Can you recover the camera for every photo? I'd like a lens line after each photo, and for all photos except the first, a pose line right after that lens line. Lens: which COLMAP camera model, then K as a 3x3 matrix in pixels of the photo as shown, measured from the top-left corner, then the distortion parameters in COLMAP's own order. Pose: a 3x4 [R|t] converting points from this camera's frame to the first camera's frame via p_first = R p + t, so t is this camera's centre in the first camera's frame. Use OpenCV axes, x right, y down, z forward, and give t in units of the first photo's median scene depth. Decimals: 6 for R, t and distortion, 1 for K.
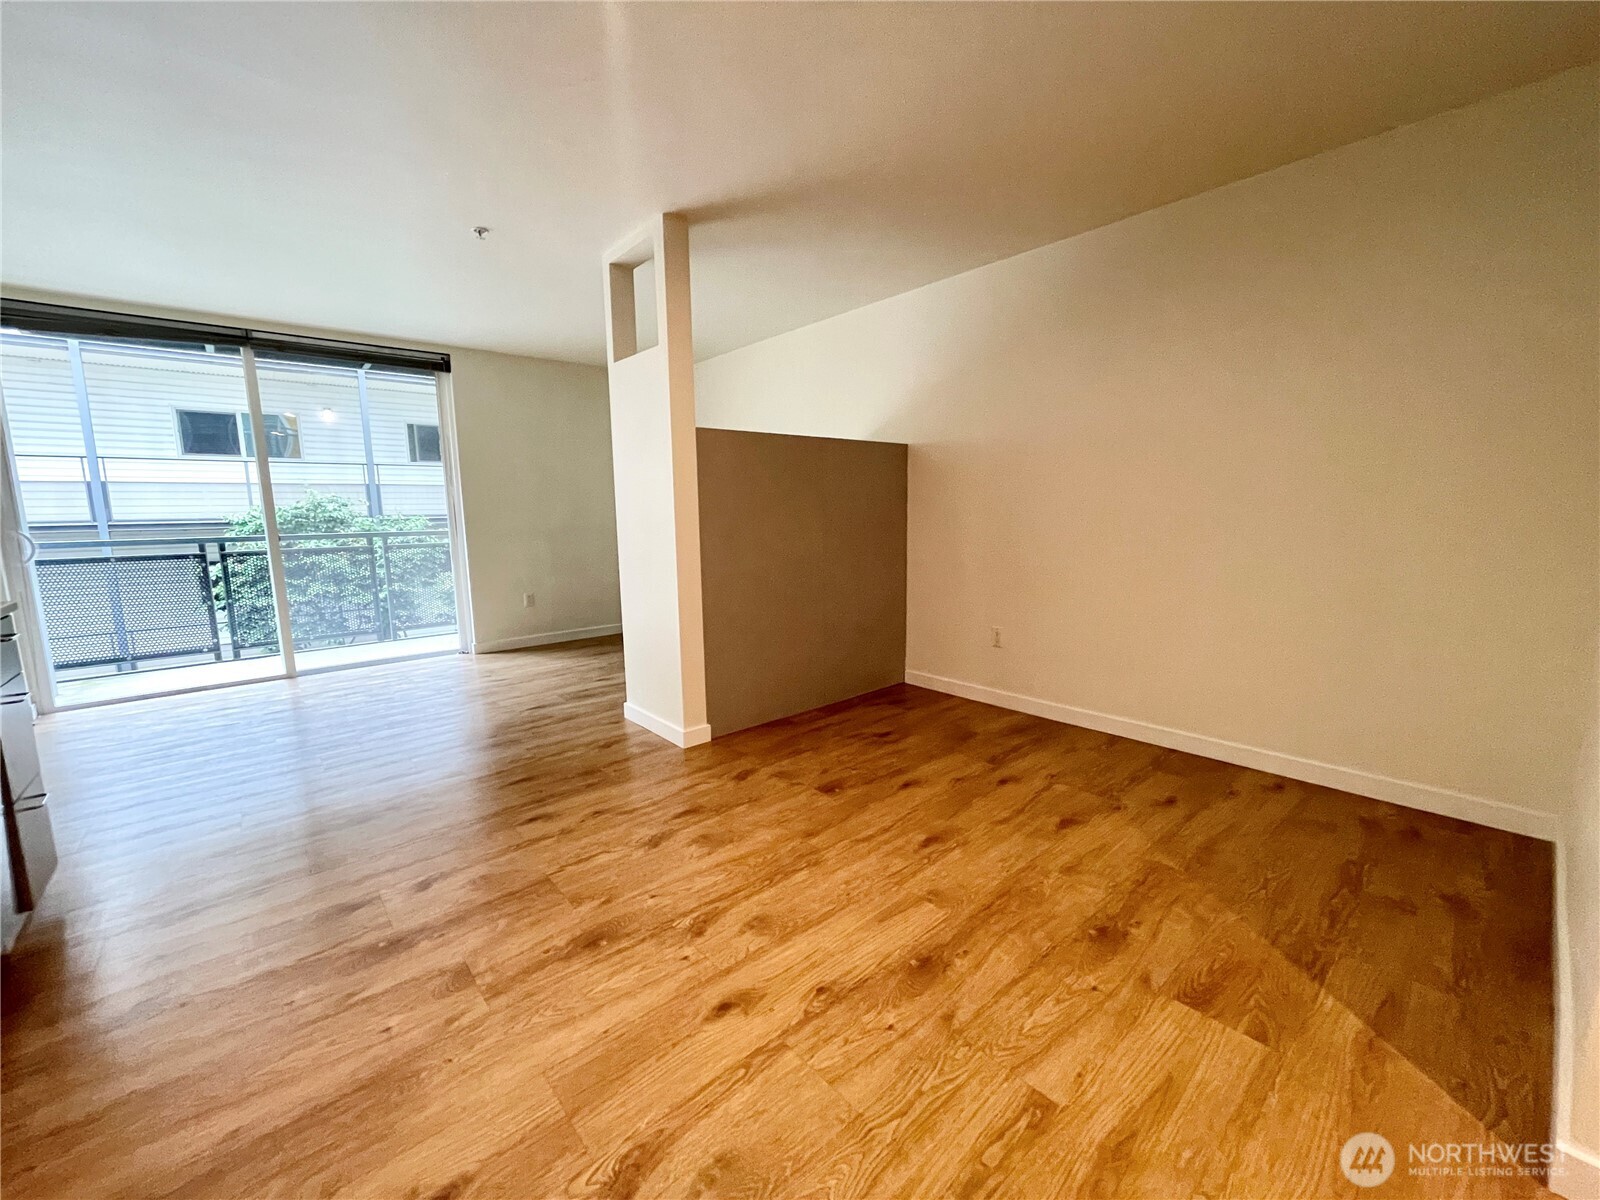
lens RADIAL K [[635.8, 0, 800.0], [0, 635.8, 600.0], [0, 0, 1]] dist [-0.002726, -0.000194]
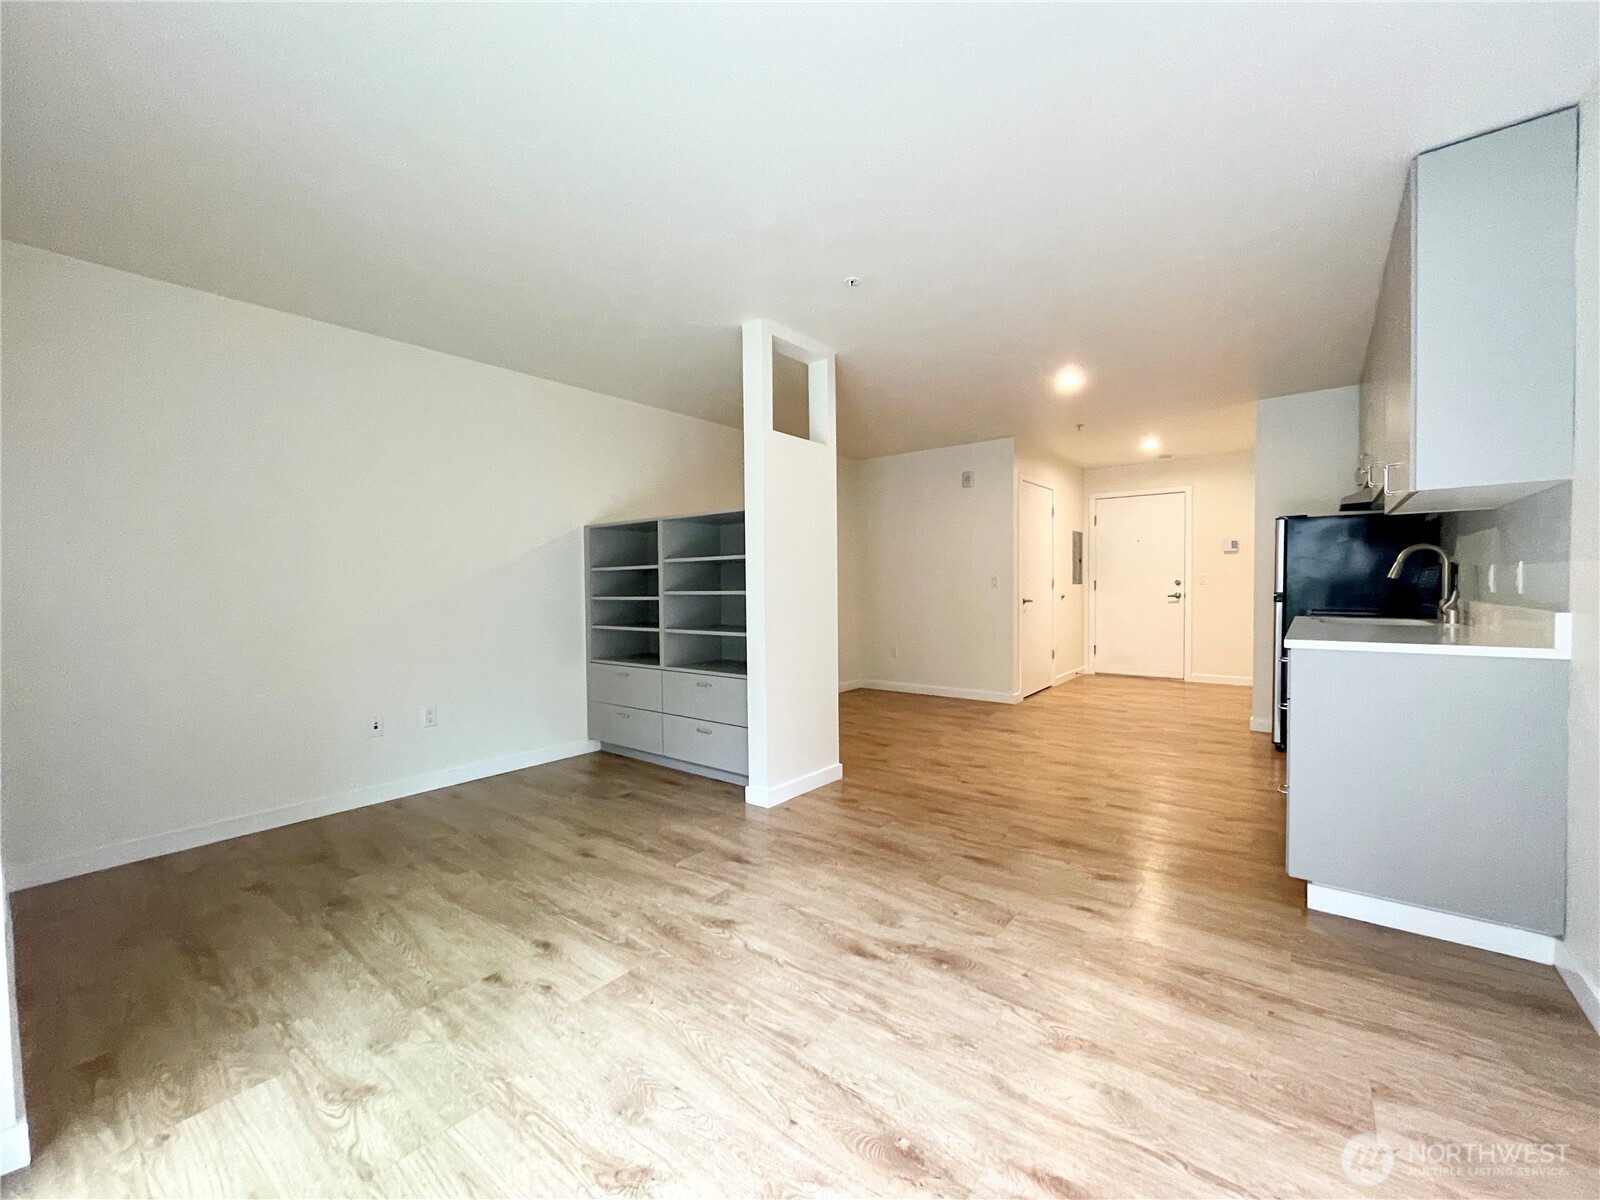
lens RADIAL K [[635.8, 0, 800.0], [0, 635.8, 600.0], [0, 0, 1]] dist [-0.002726, -0.000194]
pose [[-0.181003, 0.009983, 0.983432, -1.287117], [0.162107, 0.986574, 0.019821, -0.122949], [-0.970031, 0.163009, -0.180191, 1.198271]]
